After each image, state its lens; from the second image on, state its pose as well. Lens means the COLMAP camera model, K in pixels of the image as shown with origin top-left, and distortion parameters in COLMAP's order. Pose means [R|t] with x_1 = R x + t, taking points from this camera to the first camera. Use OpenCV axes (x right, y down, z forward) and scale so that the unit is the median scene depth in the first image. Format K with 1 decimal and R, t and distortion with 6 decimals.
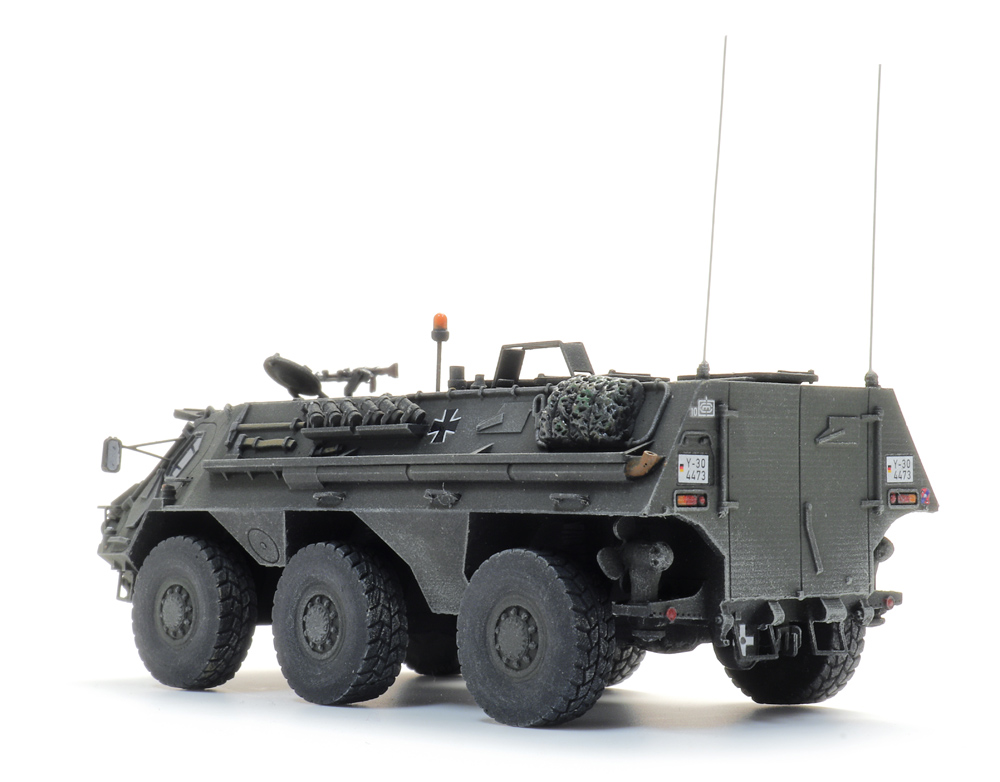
lens RADIAL K [[2446.4, 0, 500.0], [0, 2446.4, 391.0], [0, 0, 1]] dist [-0.006785, -0.176062]
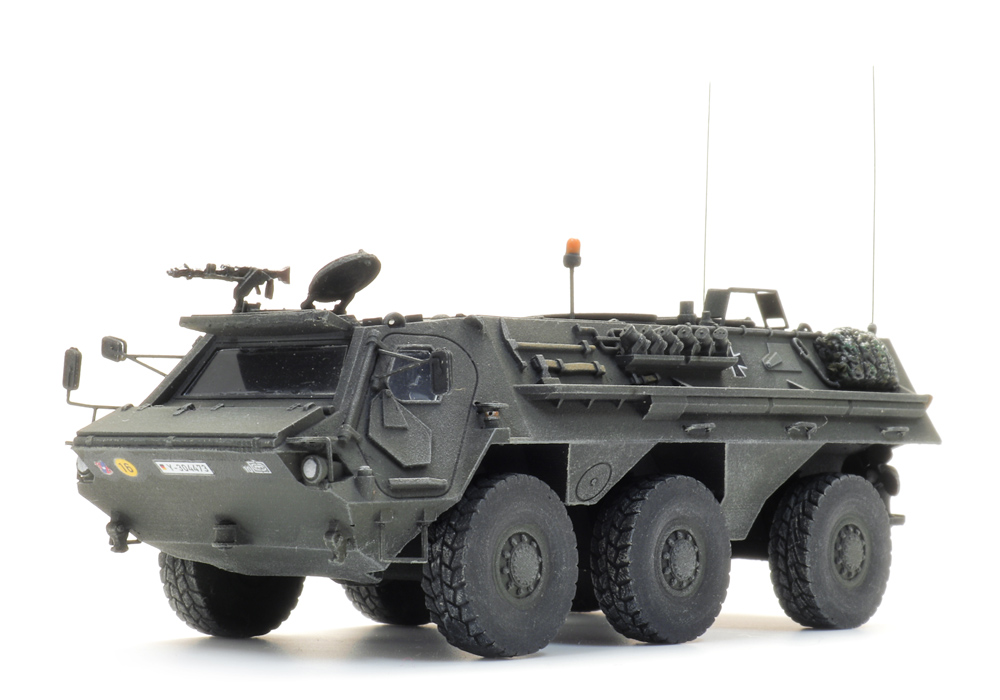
lens RADIAL K [[2633.1, 0, 500.0], [0, 2633.1, 350.0], [0, 0, 1]] dist [-0.097455, -0.643337]
pose [[-0.112239, 0.030388, 0.993216, -1.115094], [-0.048641, 0.998166, -0.036036, 0.054499], [-0.992490, -0.052355, -0.110555, 1.211534]]
